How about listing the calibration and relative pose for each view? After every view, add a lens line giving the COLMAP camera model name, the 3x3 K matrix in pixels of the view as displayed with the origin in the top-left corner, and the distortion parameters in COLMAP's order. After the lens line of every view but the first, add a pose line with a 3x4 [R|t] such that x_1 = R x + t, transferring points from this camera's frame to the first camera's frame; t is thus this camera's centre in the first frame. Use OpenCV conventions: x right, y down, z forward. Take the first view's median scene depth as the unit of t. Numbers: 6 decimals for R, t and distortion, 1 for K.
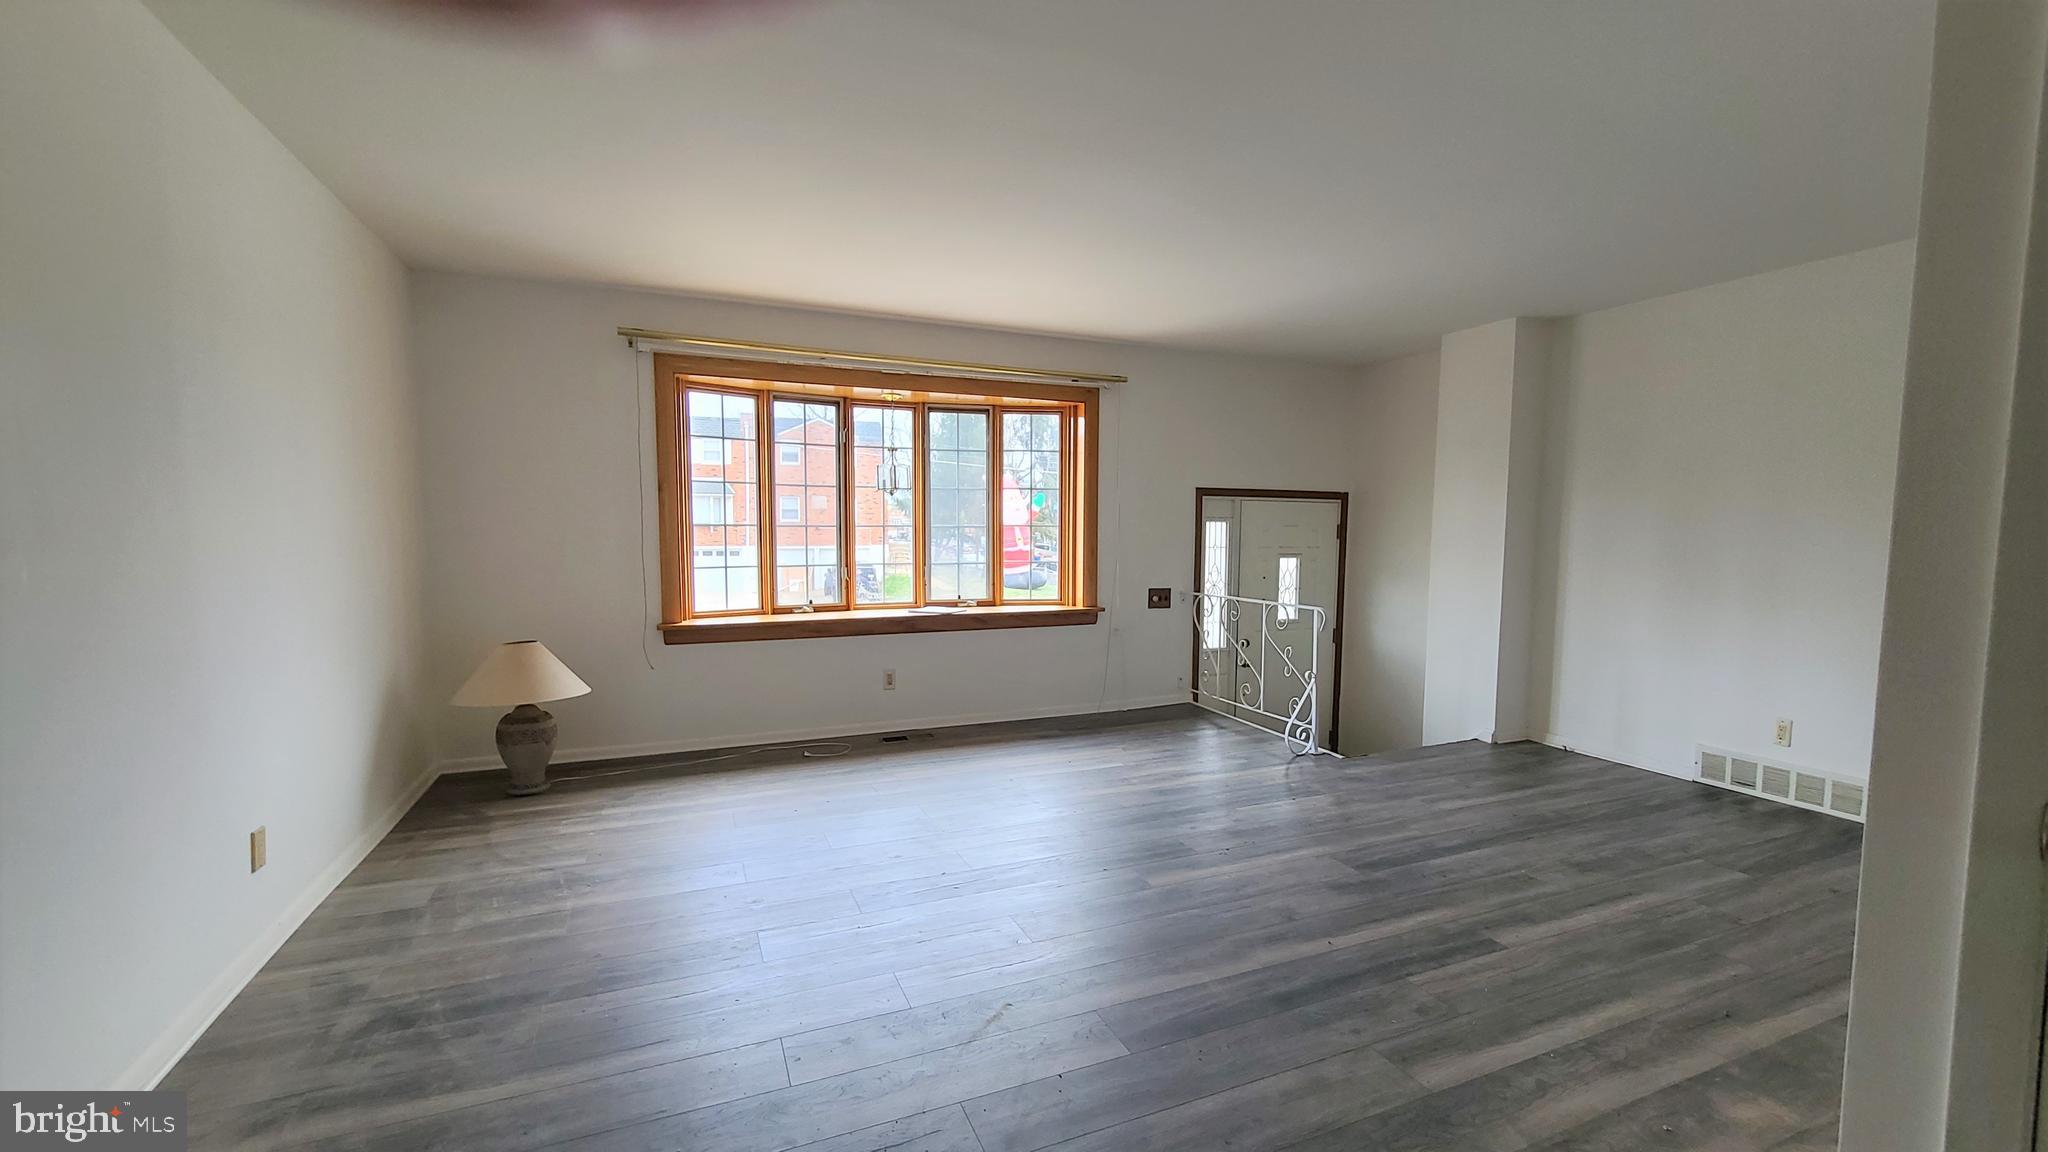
lens RADIAL K [[834.6, 0, 1023.7], [0, 834.6, 580.1], [0, 0, 1]] dist [0.001877, -0.002717]
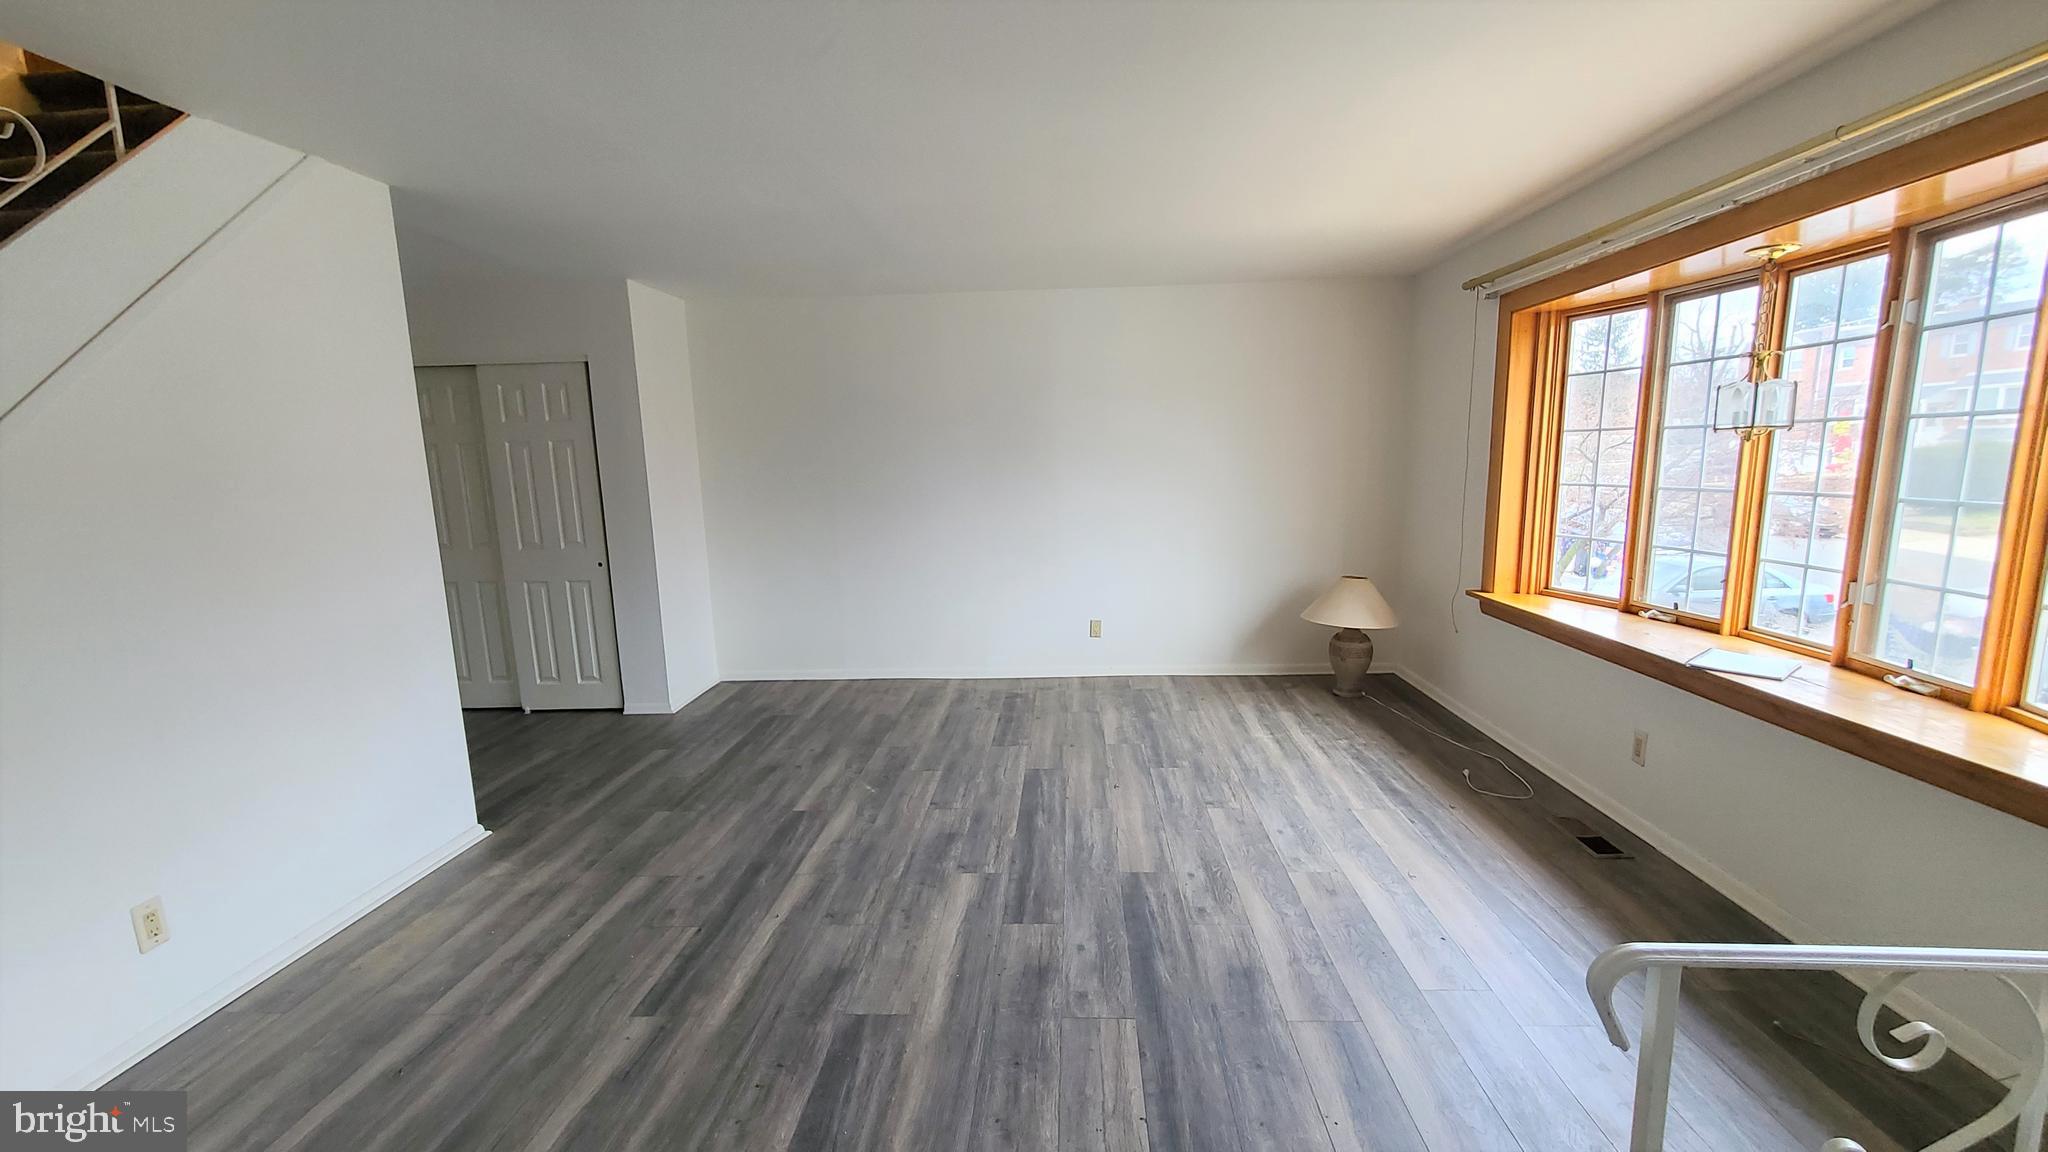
lens RADIAL K [[834.6, 0, 1044.0], [0, 834.6, 584.4], [0, 0, 1]] dist [0.001877, -0.002717]
pose [[-0.420398, 0.141555, -0.896230, 0.969058], [-0.037436, 0.984208, 0.173010, -0.154681], [0.906567, 0.106284, -0.408460, 1.473719]]
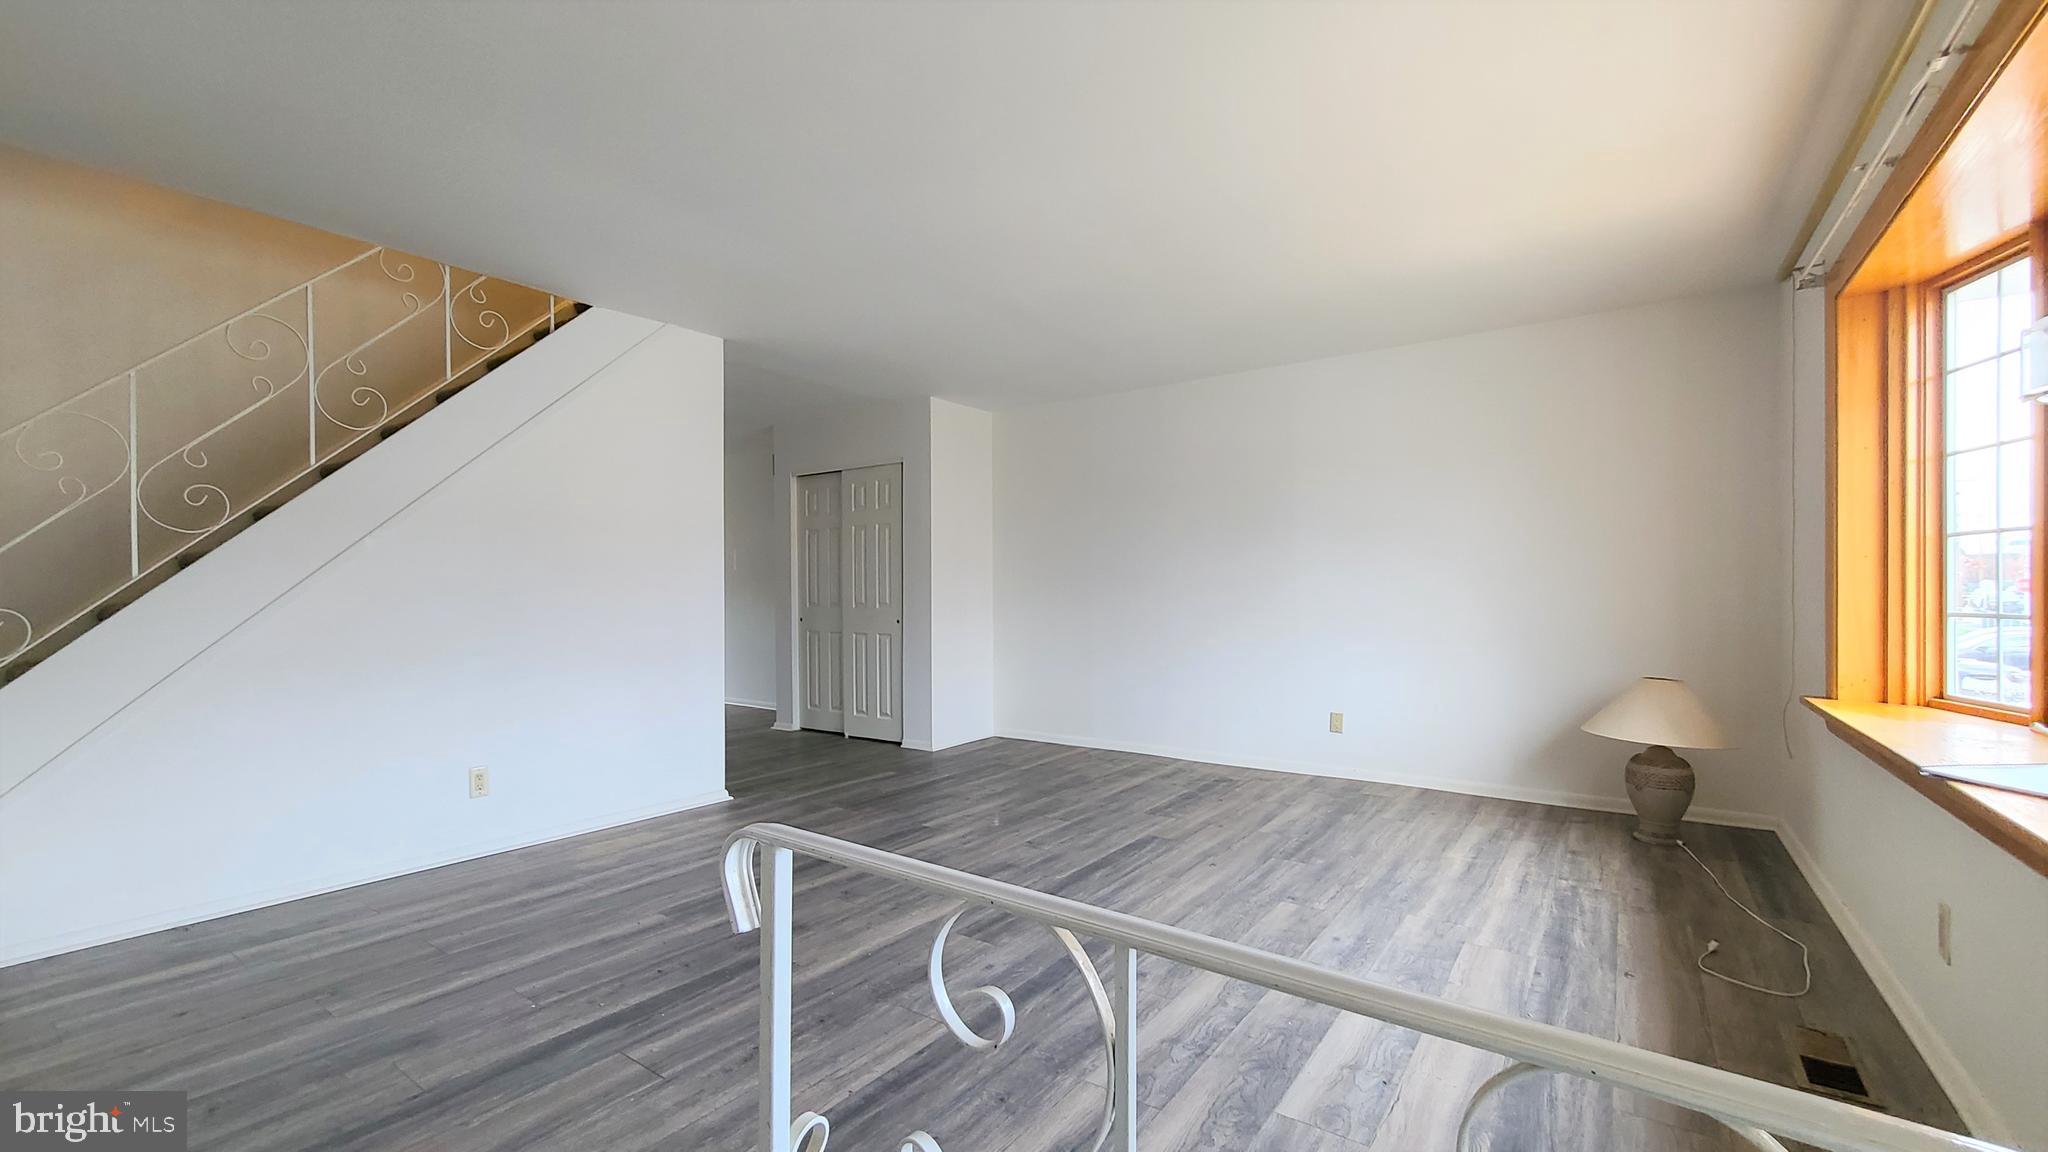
lens RADIAL K [[834.6, 0, 1044.4], [0, 834.6, 582.9], [0, 0, 1]] dist [0.001877, -0.002717]
pose [[-0.844088, -0.009839, -0.536114, 0.645297], [-0.035243, 0.998688, 0.037160, -0.057732], [0.535045, 0.050261, -0.843327, 1.908712]]
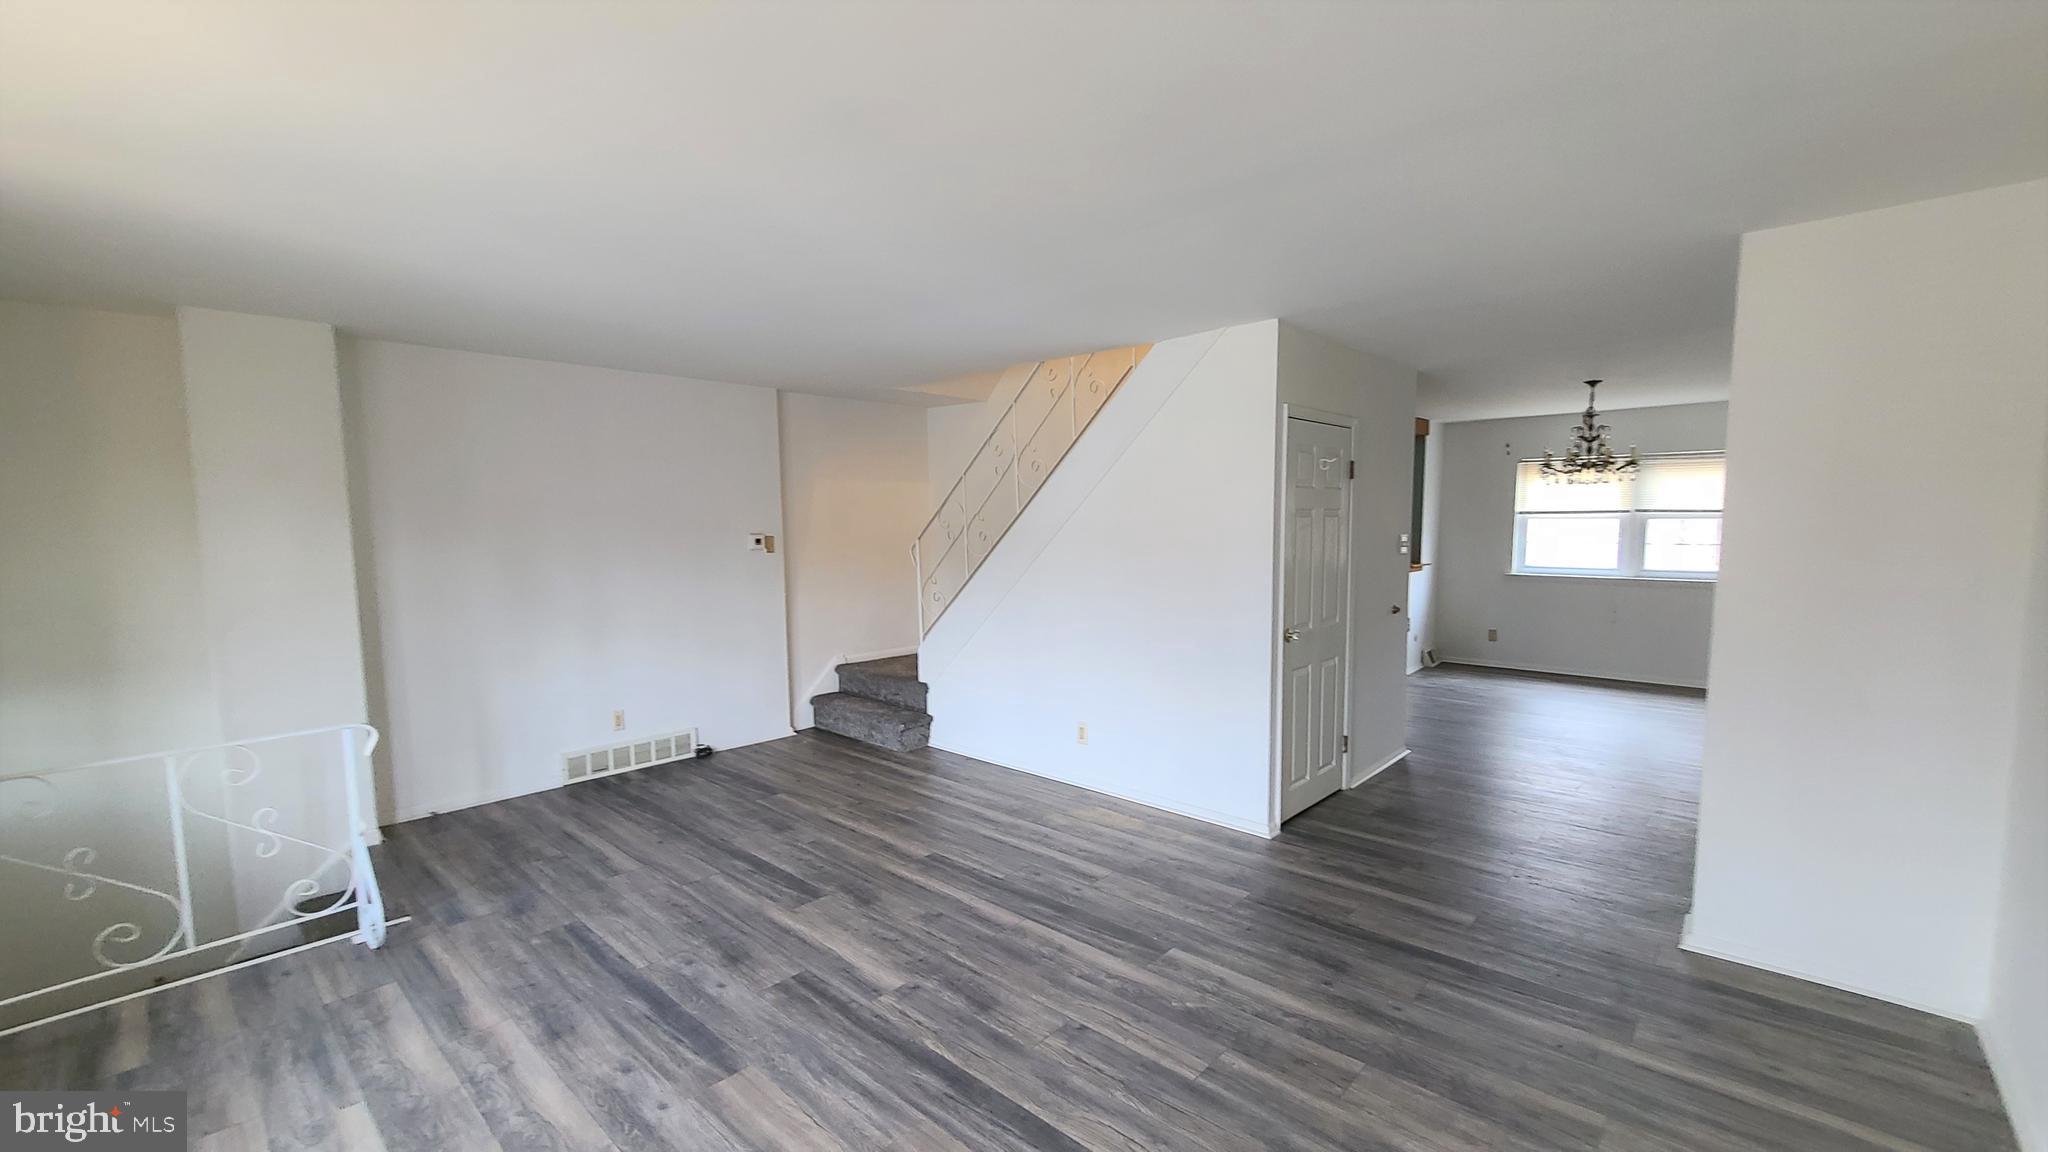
lens RADIAL K [[834.6, 0, 1041.8], [0, 834.6, 598.9], [0, 0, 1]] dist [0.001877, -0.002717]
pose [[-0.427334, -0.092541, 0.899345, -0.732994], [0.062632, 0.989328, 0.131561, -0.185675], [-0.901922, 0.112548, -0.416978, 1.217253]]
